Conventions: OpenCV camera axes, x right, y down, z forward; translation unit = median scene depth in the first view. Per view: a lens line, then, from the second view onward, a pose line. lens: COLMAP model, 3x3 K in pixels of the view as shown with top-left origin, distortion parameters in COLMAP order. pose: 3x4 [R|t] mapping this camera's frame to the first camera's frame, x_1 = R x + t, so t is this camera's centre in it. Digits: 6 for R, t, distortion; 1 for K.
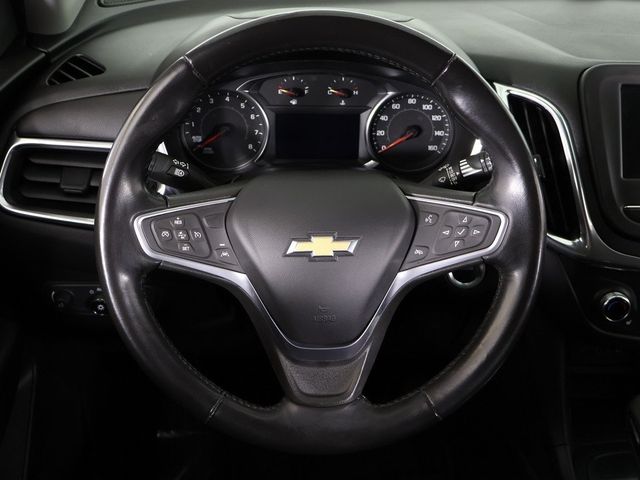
lens RADIAL K [[823.9, 0, 320.0], [0, 823.9, 240.0], [0, 0, 1]] dist [0.016817, 0.018279]
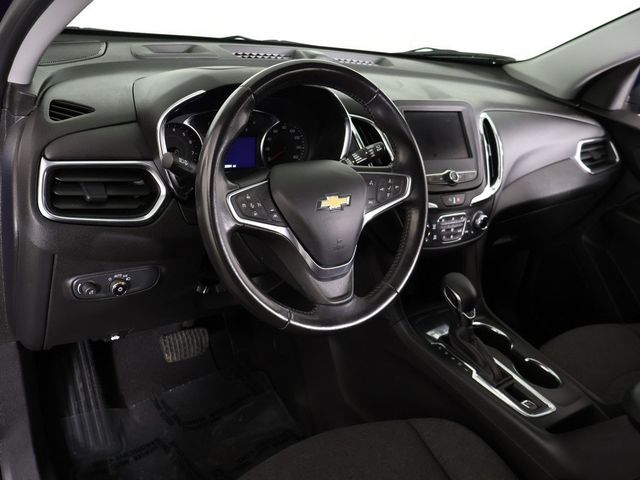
lens RADIAL K [[613.5, 0, 320.0], [0, 613.5, 240.0], [0, 0, 1]] dist [0.008682, -0.001440]
pose [[0.816635, -0.134718, 0.561212, -0.687513], [0.165526, 0.986197, -0.004127, 0.079164], [-0.552909, 0.096265, 0.827662, 0.015701]]
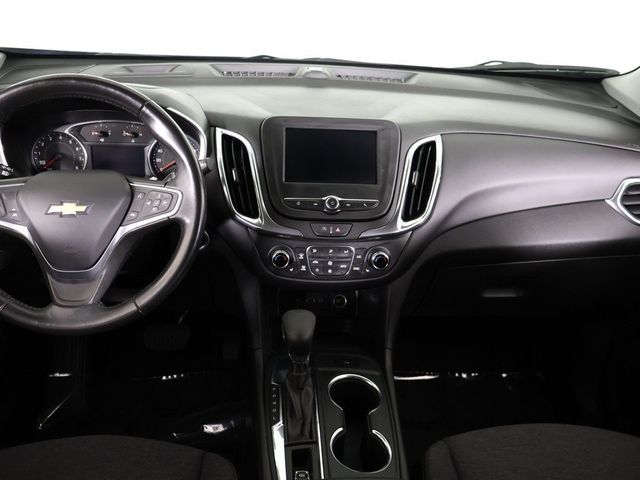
lens RADIAL K [[613.5, 0, 320.0], [0, 613.5, 240.0], [0, 0, 1]] dist [0.008682, -0.001440]
pose [[0.998593, 0.003651, 0.052909, 0.437623], [0.000954, 0.996229, -0.086756, 0.176140], [-0.053026, 0.086684, 0.994824, -0.274360]]
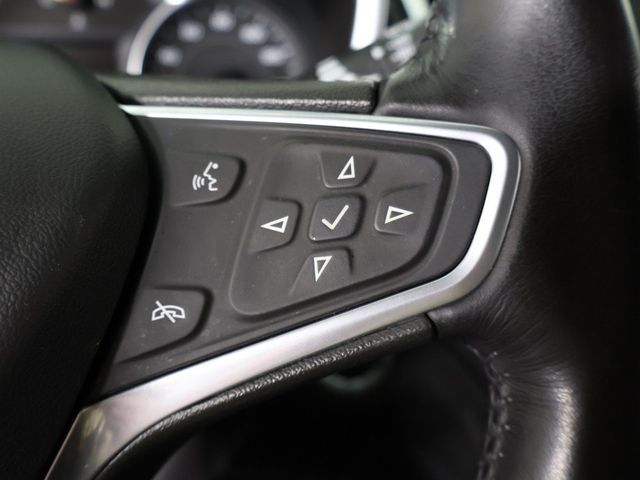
lens RADIAL K [[664.6, 0, 320.0], [0, 664.6, 240.0], [0, 0, 1]] dist [0.065707, -0.000004]
pose [[0.987402, -0.051334, 0.149674, 0.135060], [0.067966, 0.991802, -0.108211, 0.017775], [-0.142893, 0.117020, 0.982796, 0.798029]]
